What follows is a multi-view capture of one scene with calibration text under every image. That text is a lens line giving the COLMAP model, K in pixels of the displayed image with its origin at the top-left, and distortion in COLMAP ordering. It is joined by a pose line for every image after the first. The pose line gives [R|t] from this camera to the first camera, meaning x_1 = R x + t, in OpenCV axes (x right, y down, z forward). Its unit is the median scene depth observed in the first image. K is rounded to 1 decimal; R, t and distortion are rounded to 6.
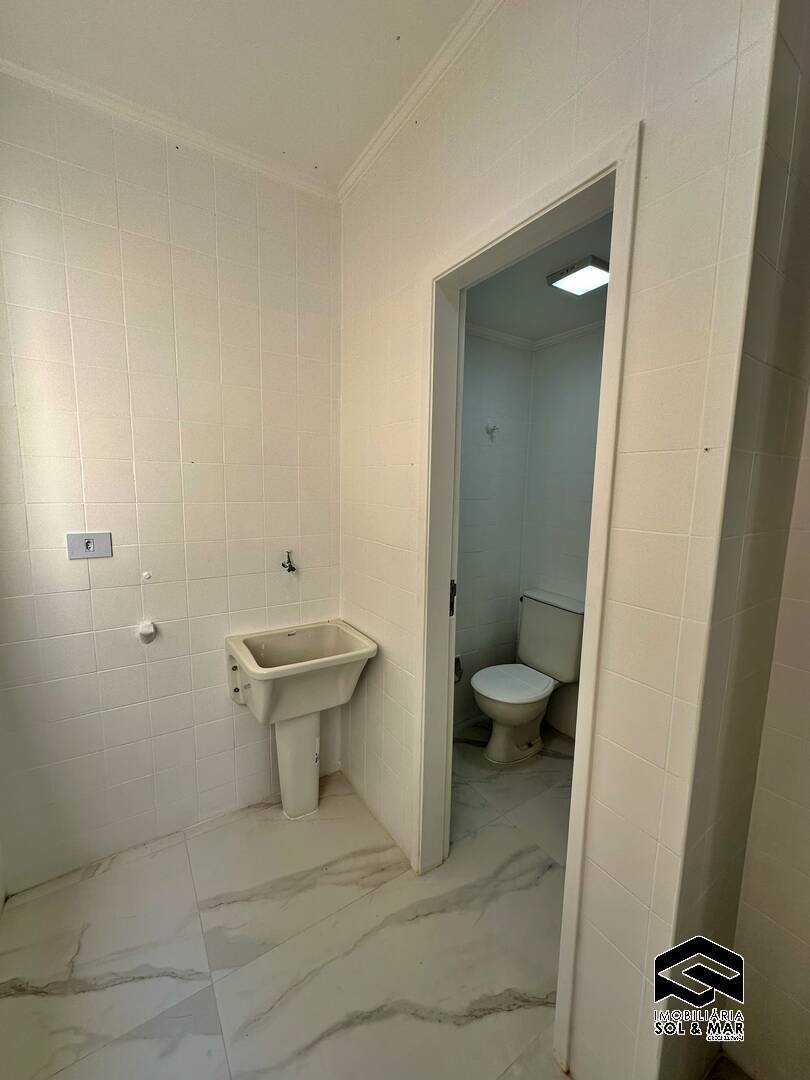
lens RADIAL K [[430.6, 0, 404.7], [0, 430.6, 541.7], [0, 0, 1]] dist [-0.002035, 0.000413]
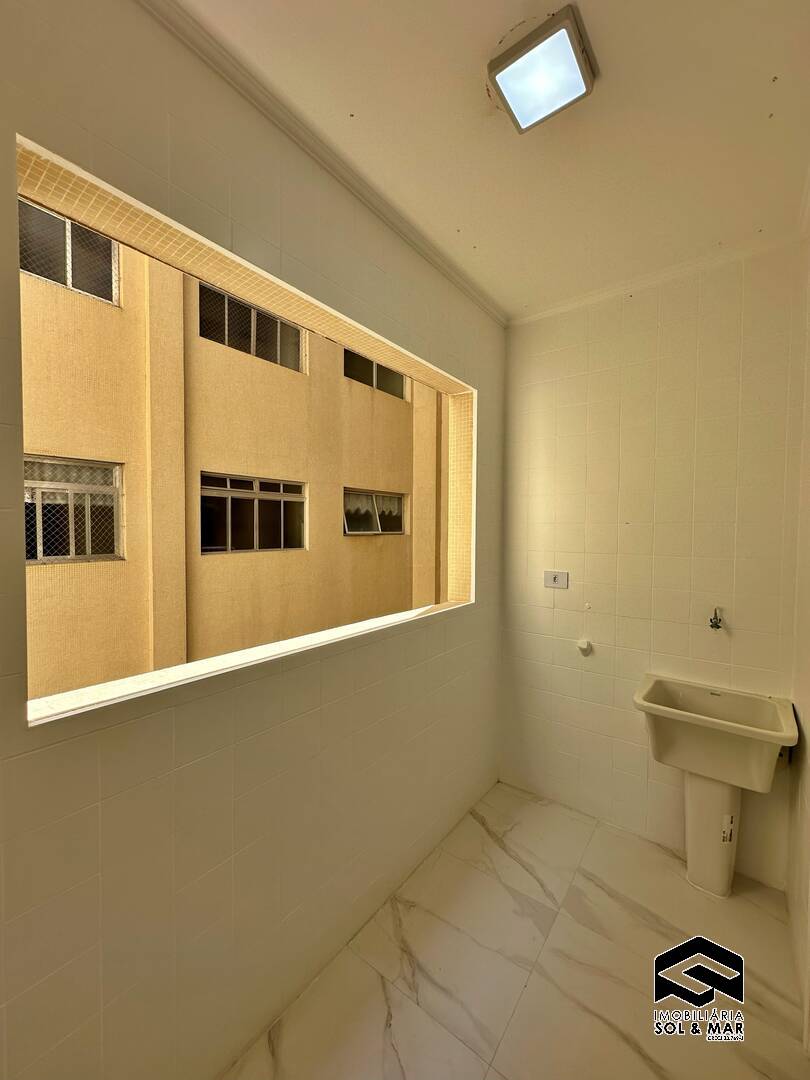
lens RADIAL K [[430.6, 0, 404.5], [0, 430.6, 541.5], [0, 0, 1]] dist [-0.002035, 0.000413]
pose [[0.326045, 0.007549, -0.945324, 0.489637], [-0.130070, 0.990816, -0.036950, 0.000716], [0.936363, 0.135006, 0.324033, -0.024443]]
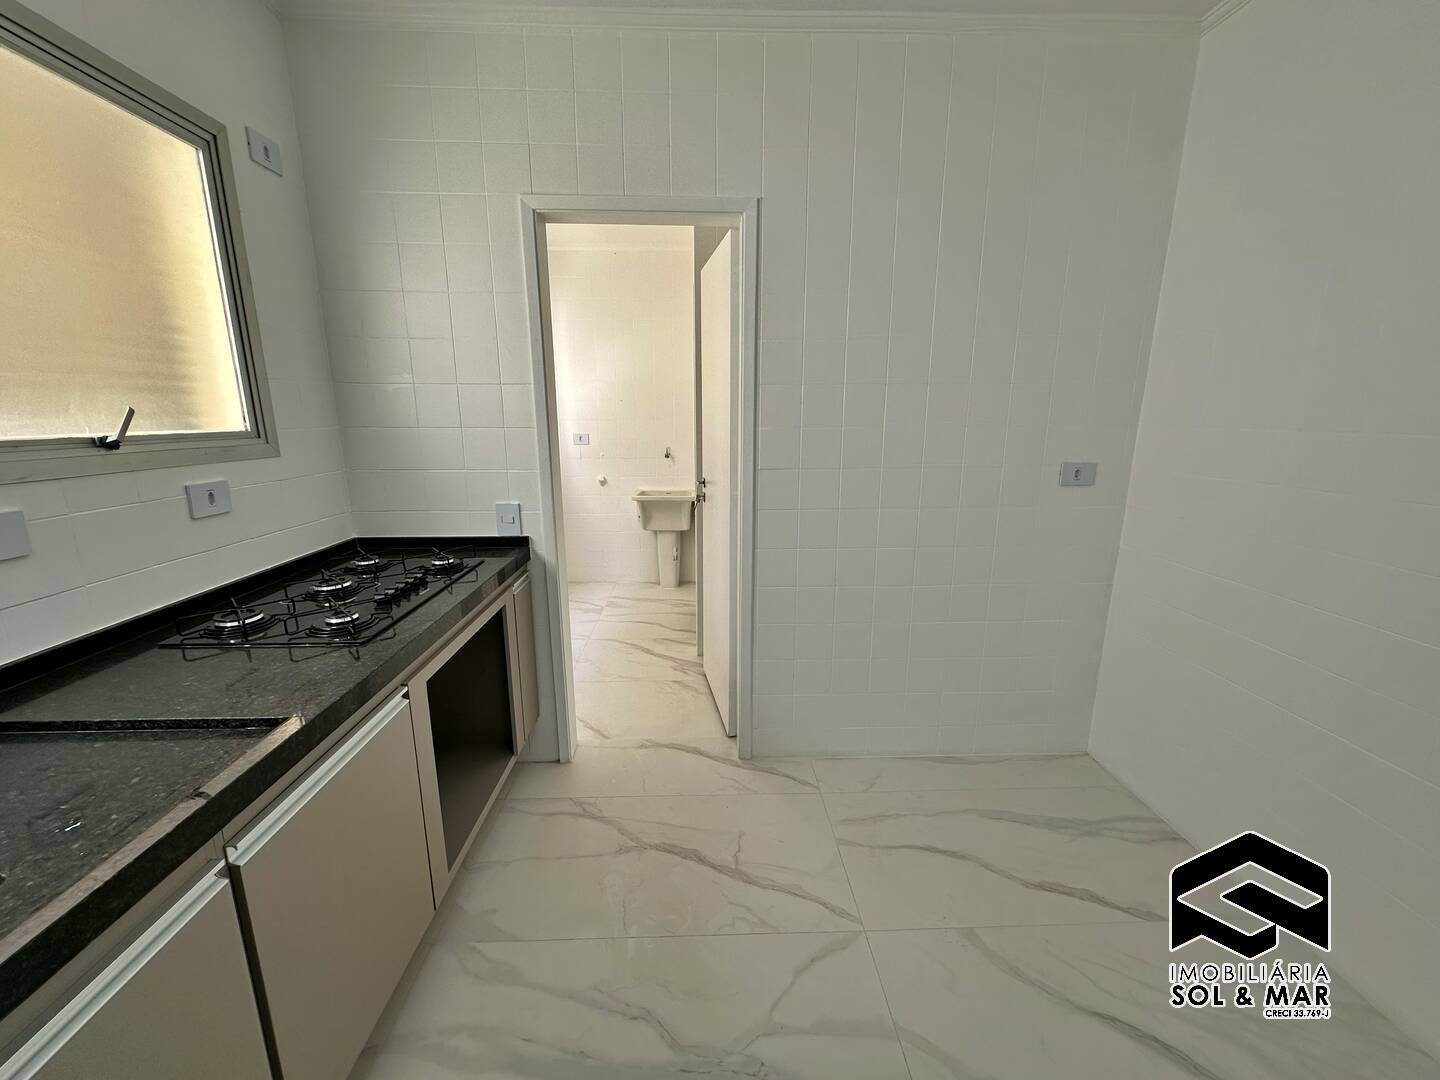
lens RADIAL K [[574.1, 0, 721.9], [0, 574.1, 541.0], [0, 0, 1]] dist [-0.002035, 0.000413]
pose [[0.847833, 0.092930, -0.522057, 1.434245], [-0.053745, 0.994513, 0.089747, 0.214423], [0.527533, -0.048032, 0.848176, -1.141748]]
